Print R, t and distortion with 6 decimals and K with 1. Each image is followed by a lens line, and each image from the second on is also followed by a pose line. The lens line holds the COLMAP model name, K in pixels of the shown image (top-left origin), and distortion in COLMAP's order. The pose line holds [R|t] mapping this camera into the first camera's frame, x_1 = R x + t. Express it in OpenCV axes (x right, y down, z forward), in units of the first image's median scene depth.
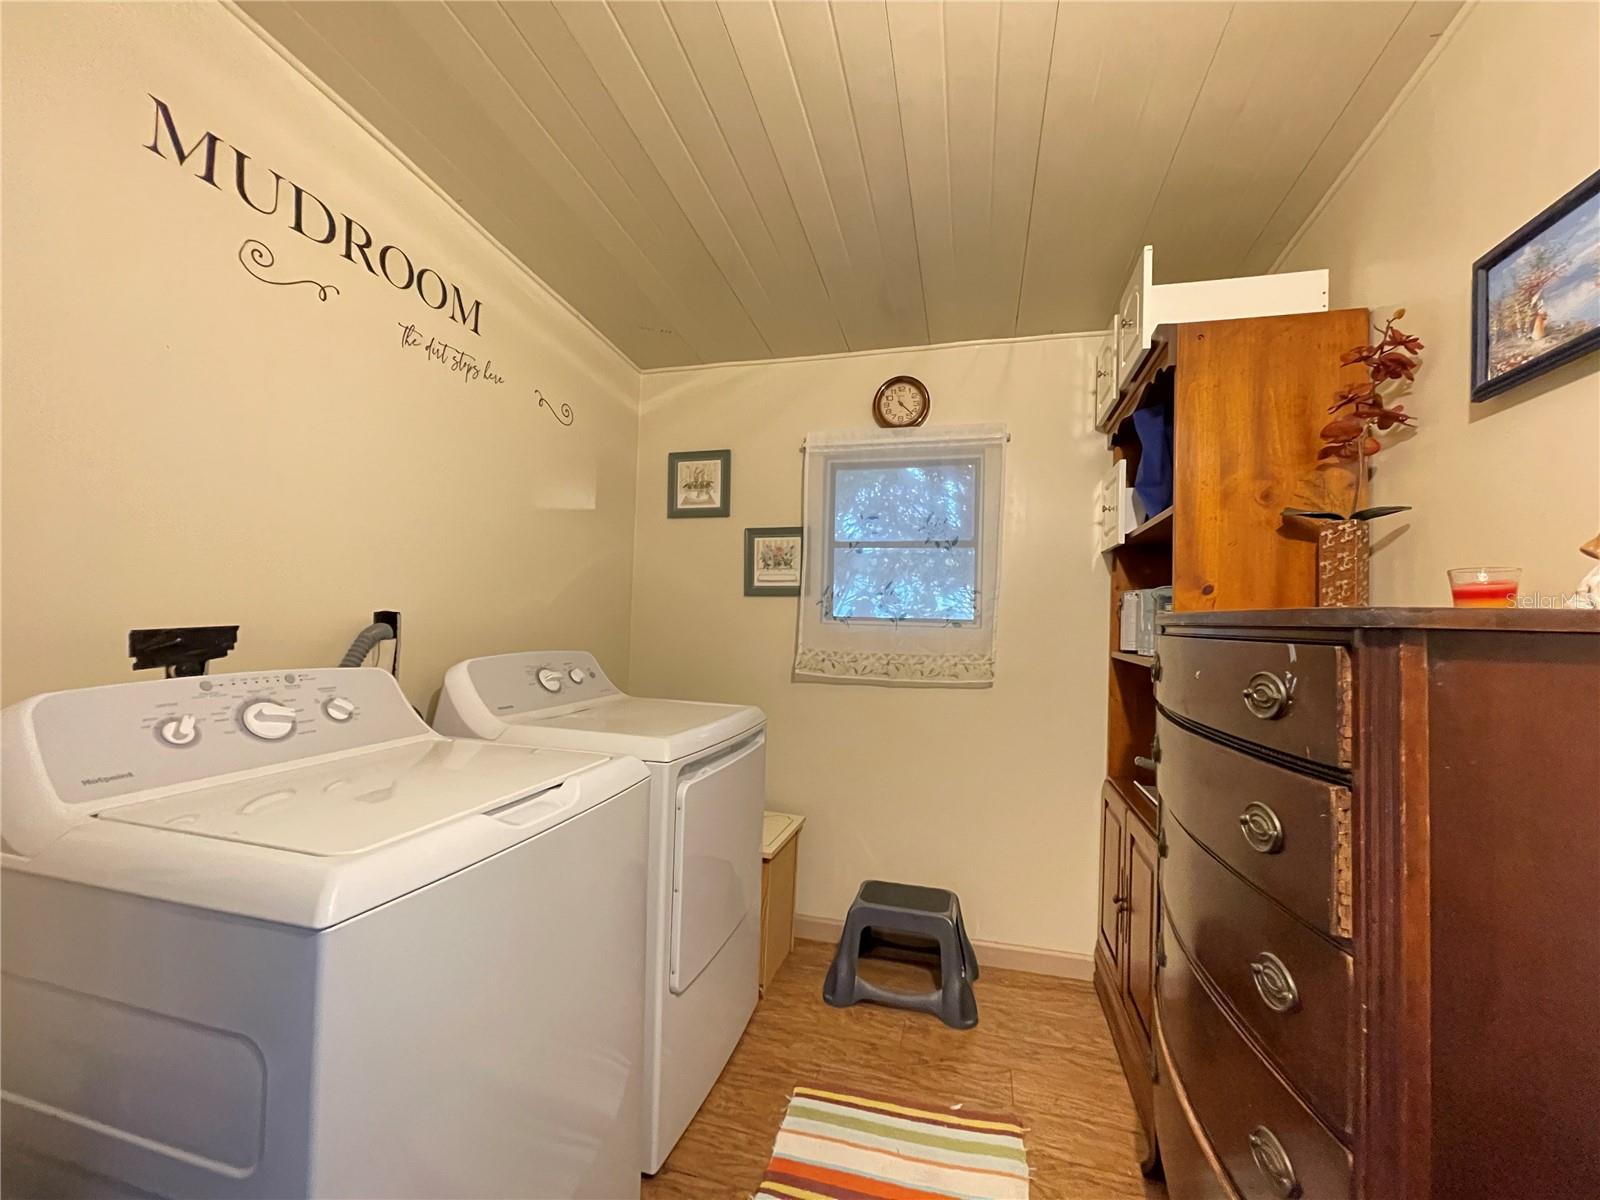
lens RADIAL K [[647.0, 0, 802.6], [0, 647.0, 597.2], [0, 0, 1]] dist [-0.002694, 0.001515]
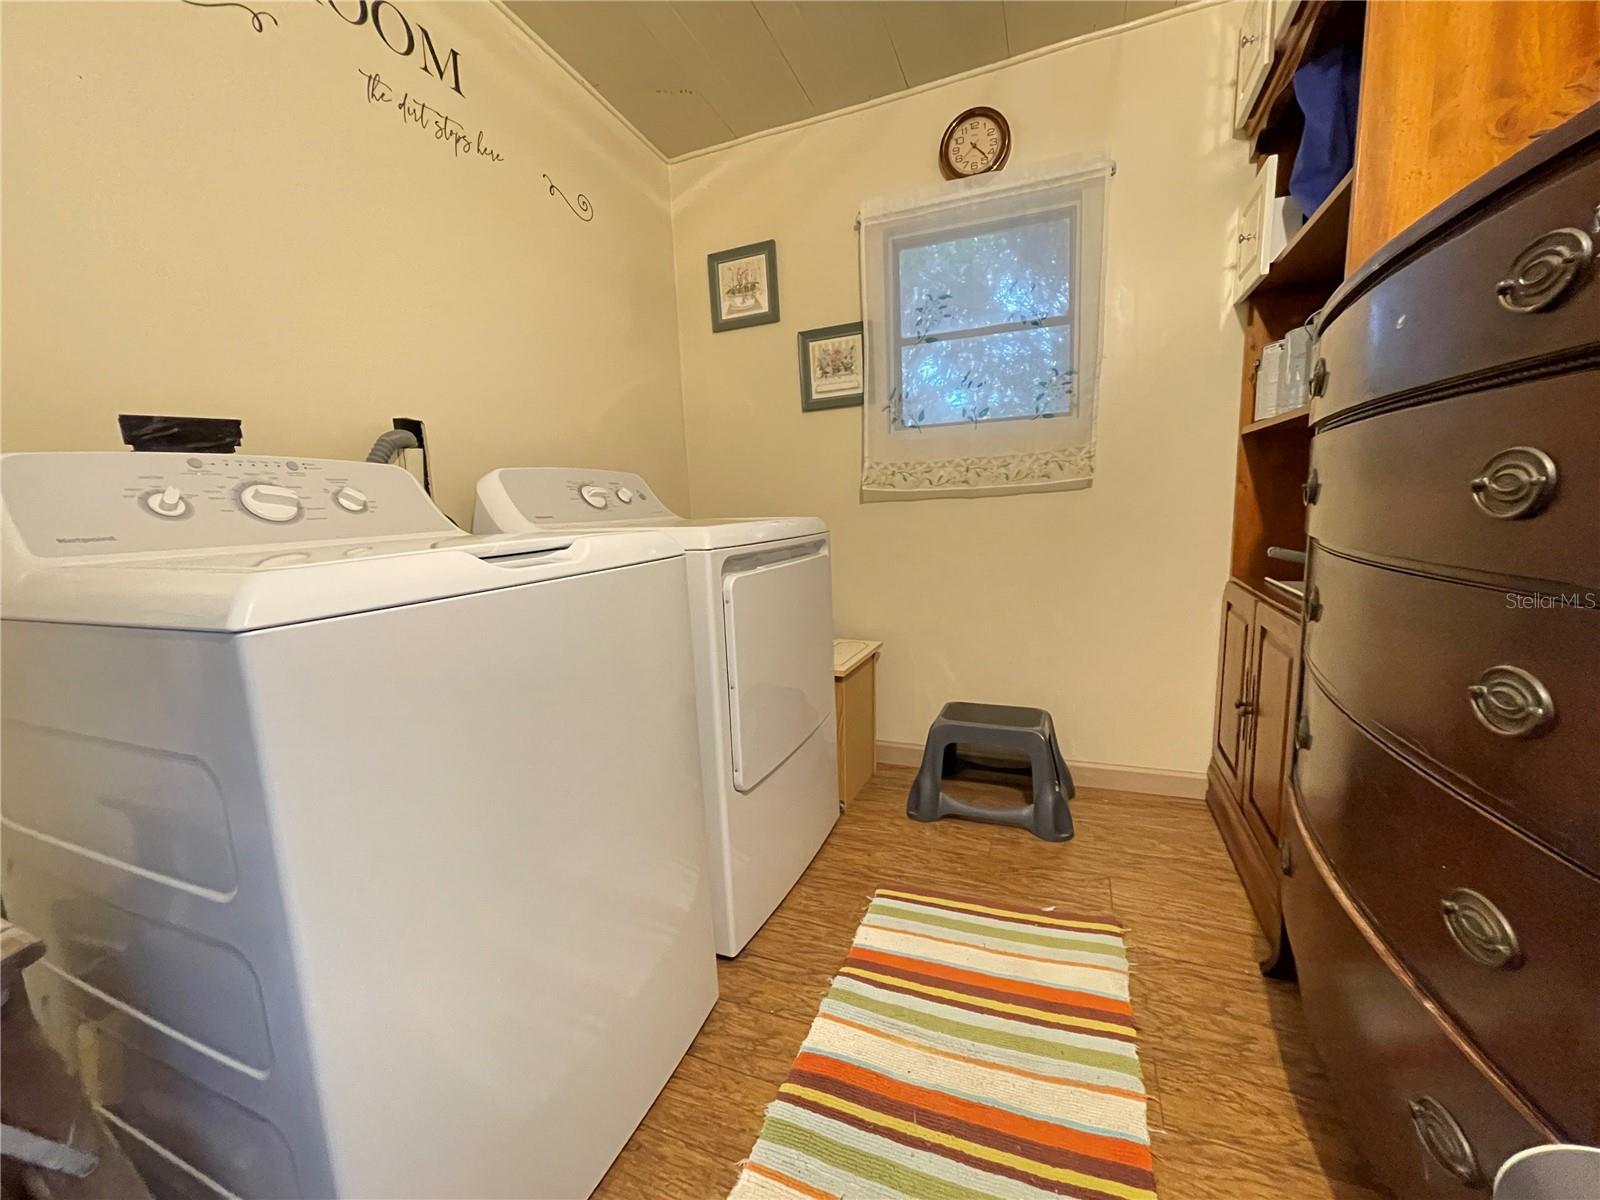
lens RADIAL K [[647.0, 0, 802.6], [0, 647.0, 597.2], [0, 0, 1]] dist [-0.002694, 0.001515]
pose [[0.988856, -0.049180, -0.140517, 0.031119], [0.073598, 0.981946, 0.174257, 0.123973], [0.129410, -0.182657, 0.974623, 0.095781]]
